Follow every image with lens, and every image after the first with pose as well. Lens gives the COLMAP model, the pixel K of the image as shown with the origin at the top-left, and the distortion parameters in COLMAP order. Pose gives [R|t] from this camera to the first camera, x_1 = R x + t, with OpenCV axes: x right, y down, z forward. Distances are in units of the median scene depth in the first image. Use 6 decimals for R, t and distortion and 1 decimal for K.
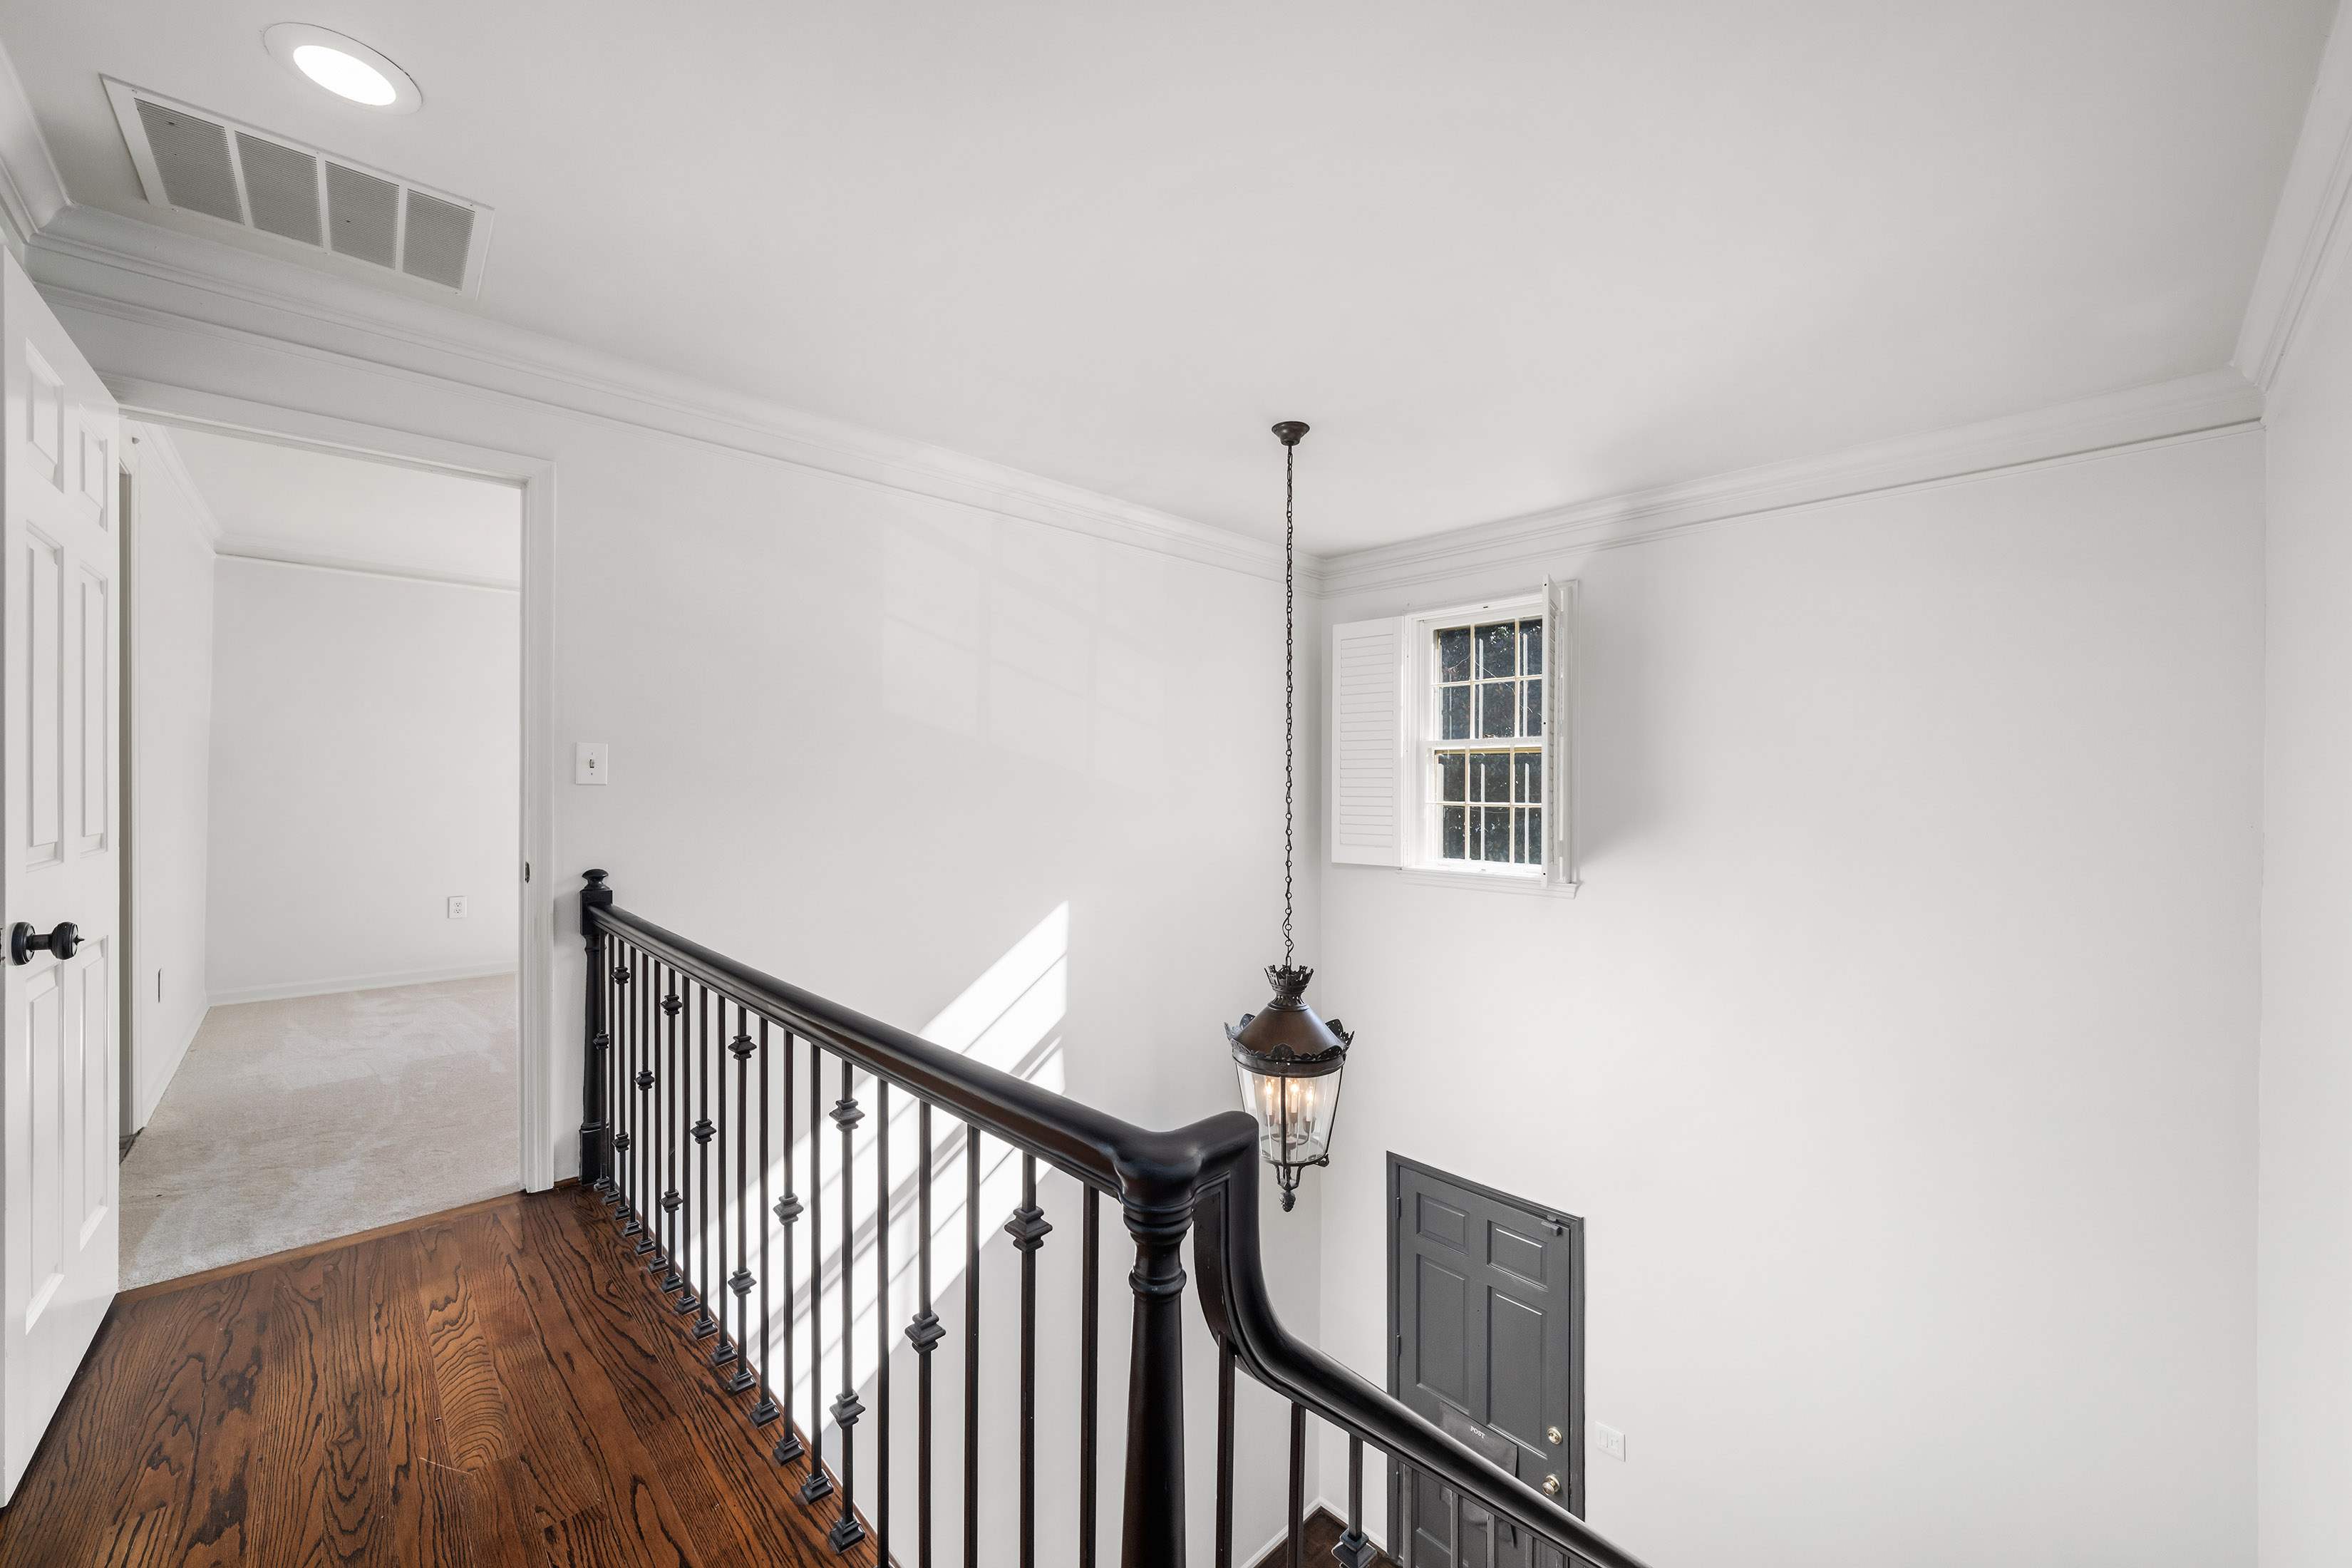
lens RADIAL K [[934.2, 0, 1192.8], [0, 934.2, 793.4], [0, 0, 1]] dist [-0.006329, 0.000957]
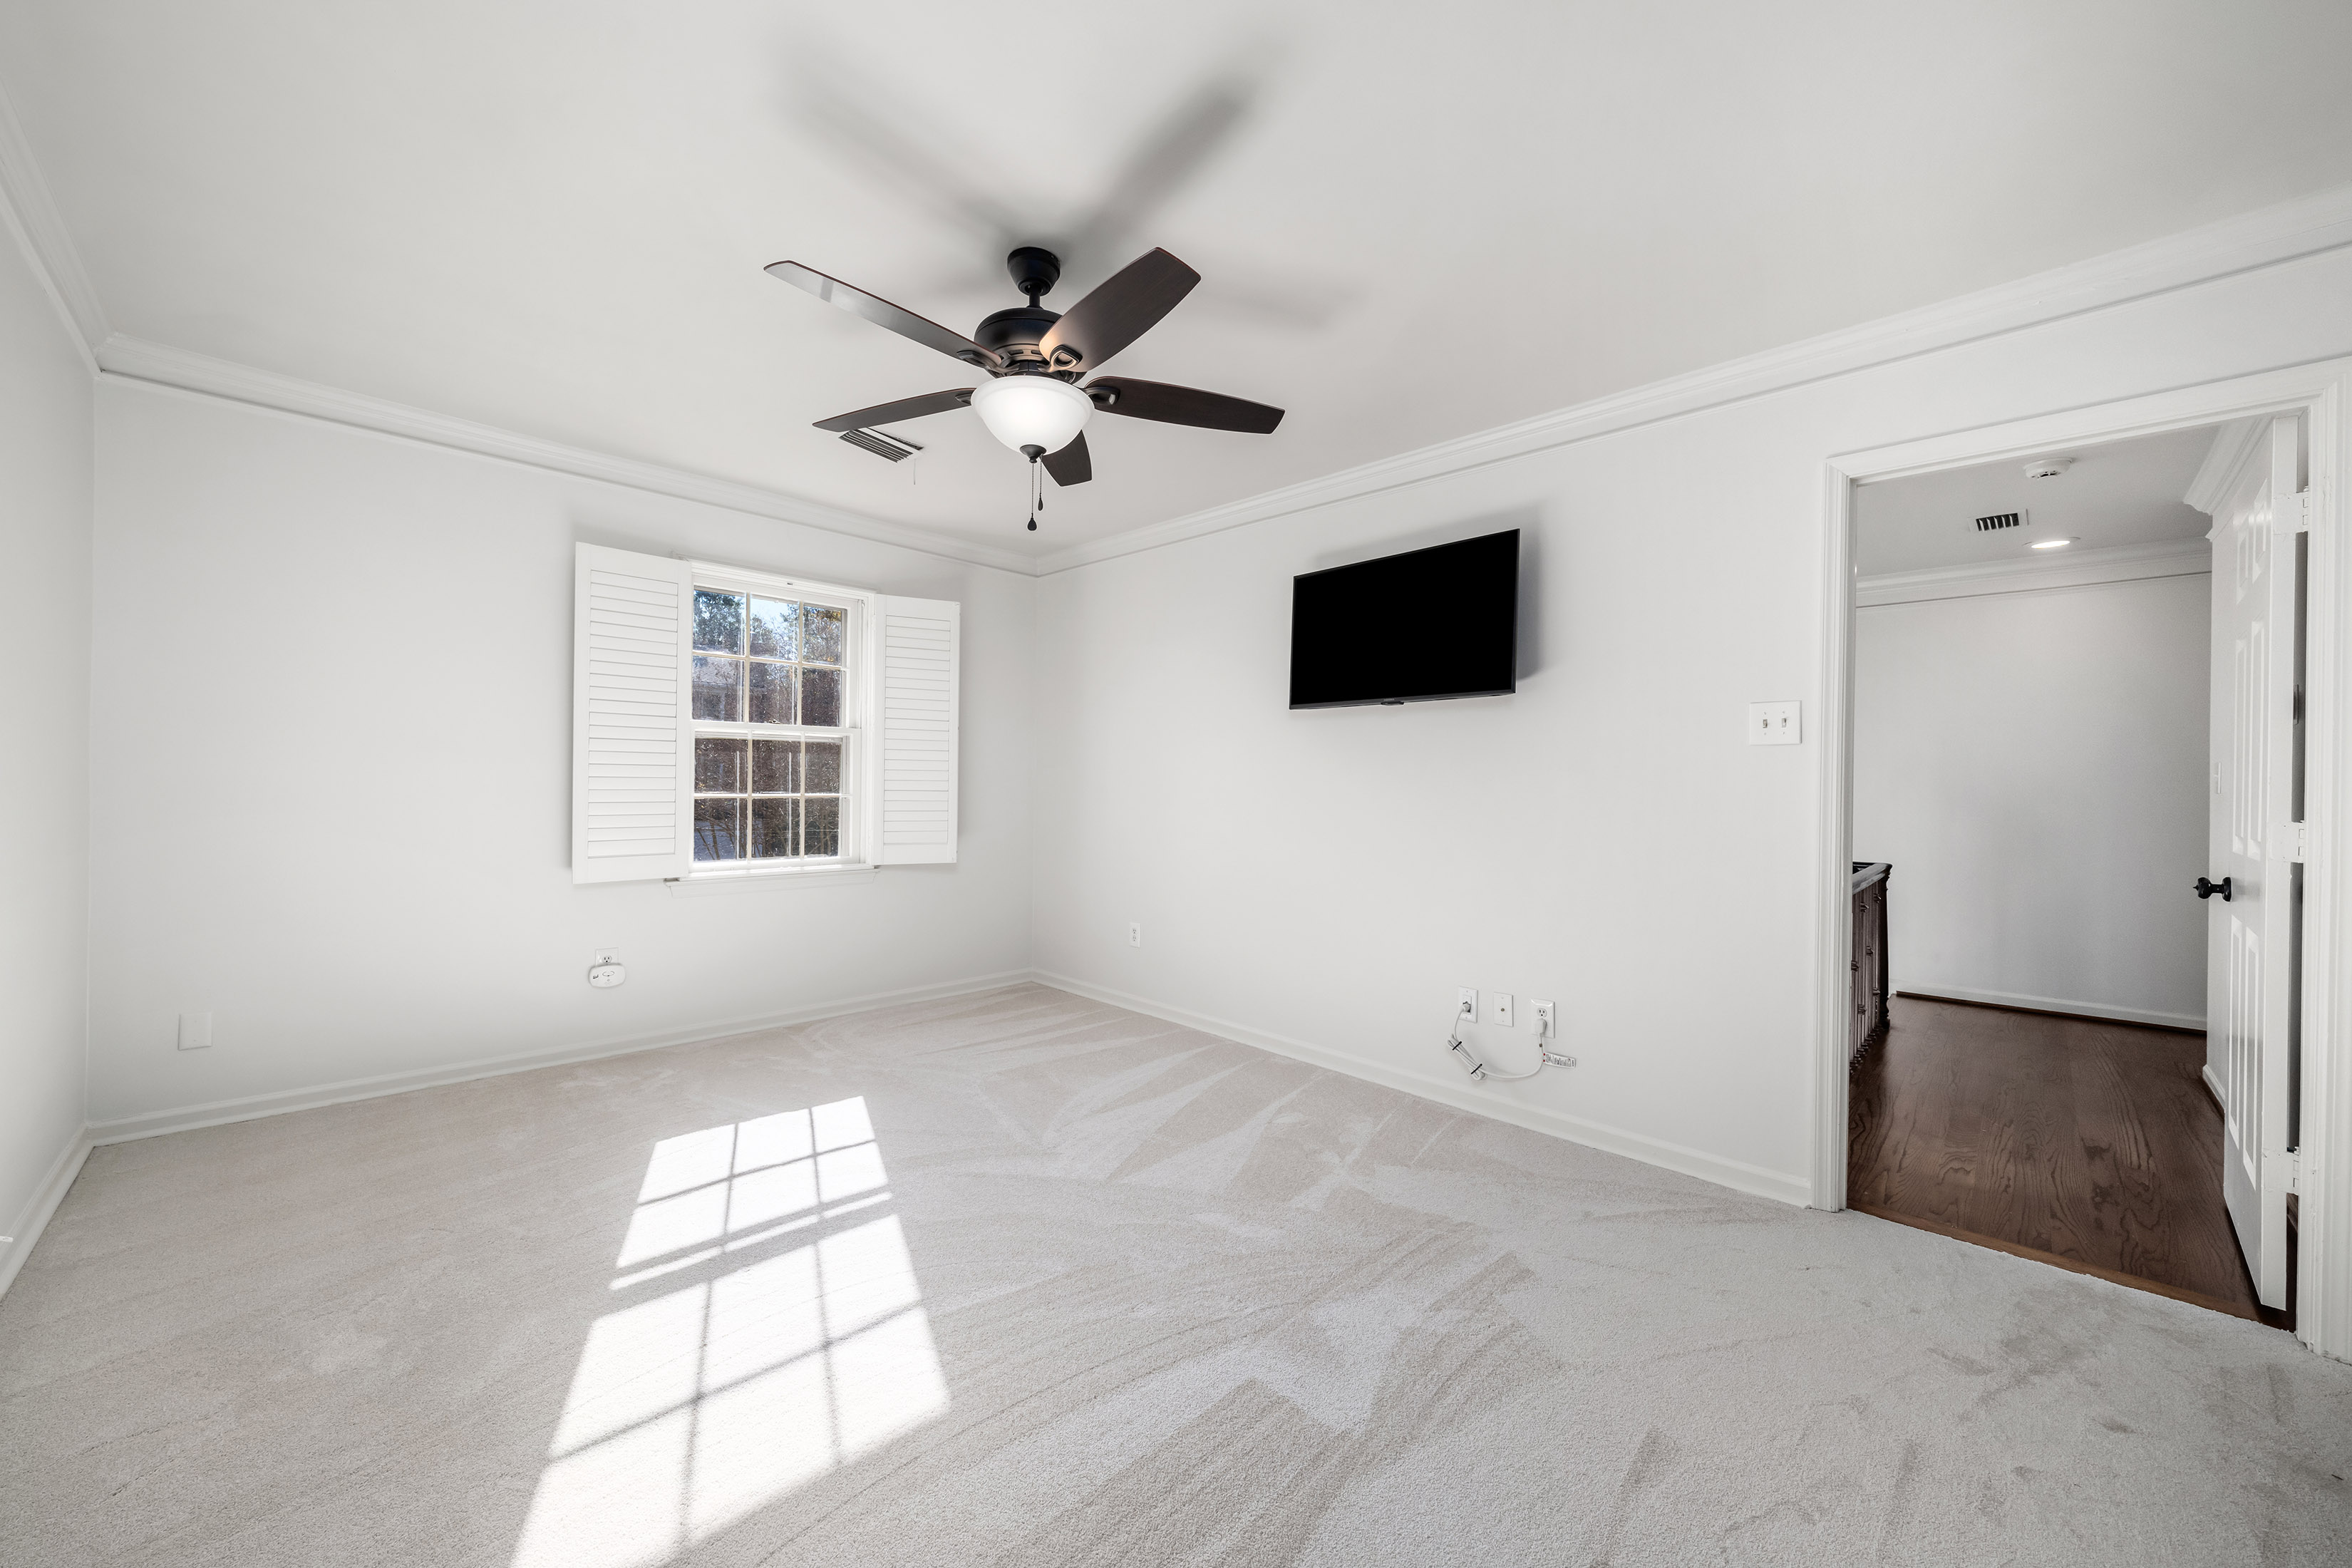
lens RADIAL K [[934.2, 0, 1163.0], [0, 934.2, 785.3], [0, 0, 1]] dist [-0.006329, 0.000957]
pose [[-0.071572, -0.001822, 0.997434, -0.616902], [-0.009146, 0.999957, 0.001171, -0.003155], [-0.997394, -0.009039, -0.071585, 0.672250]]
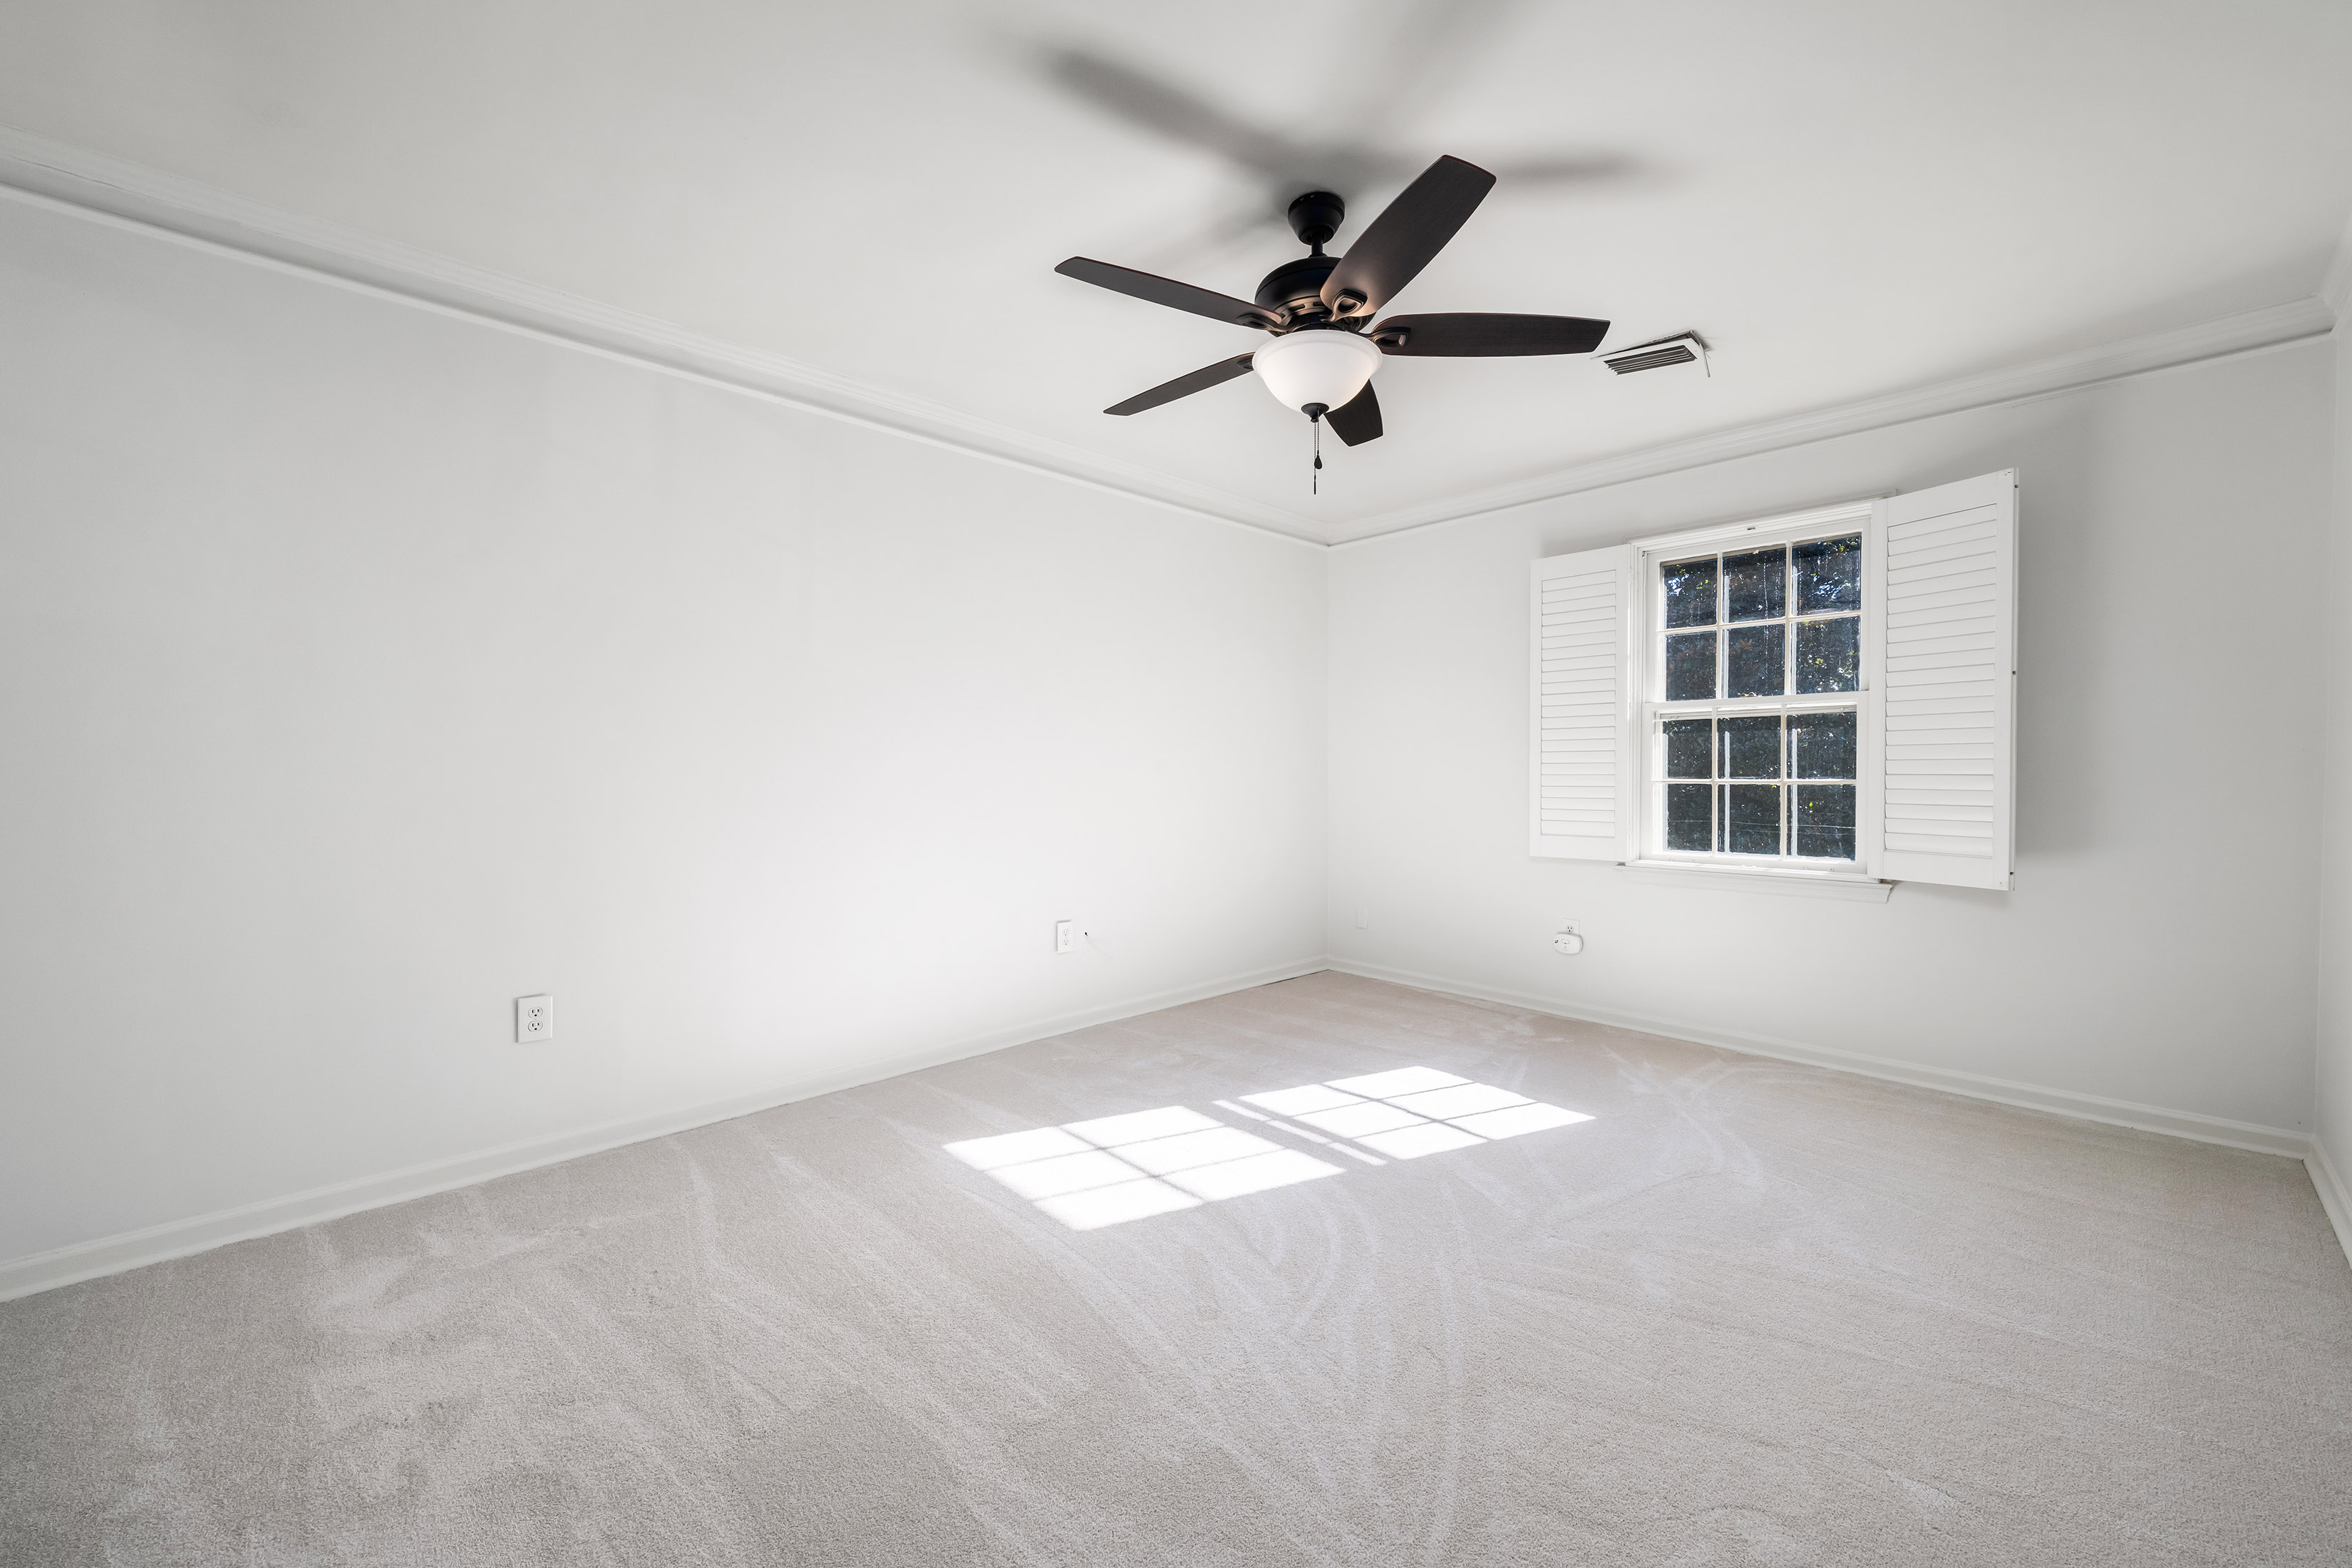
lens RADIAL K [[934.2, 0, 1167.7], [0, 934.2, 785.8], [0, 0, 1]] dist [-0.006329, 0.000957]
pose [[0.999996, -0.002737, 0.000357, -0.168898], [0.002733, 0.999921, 0.012306, 0.004077], [-0.000391, -0.012305, 0.999924, 0.209958]]
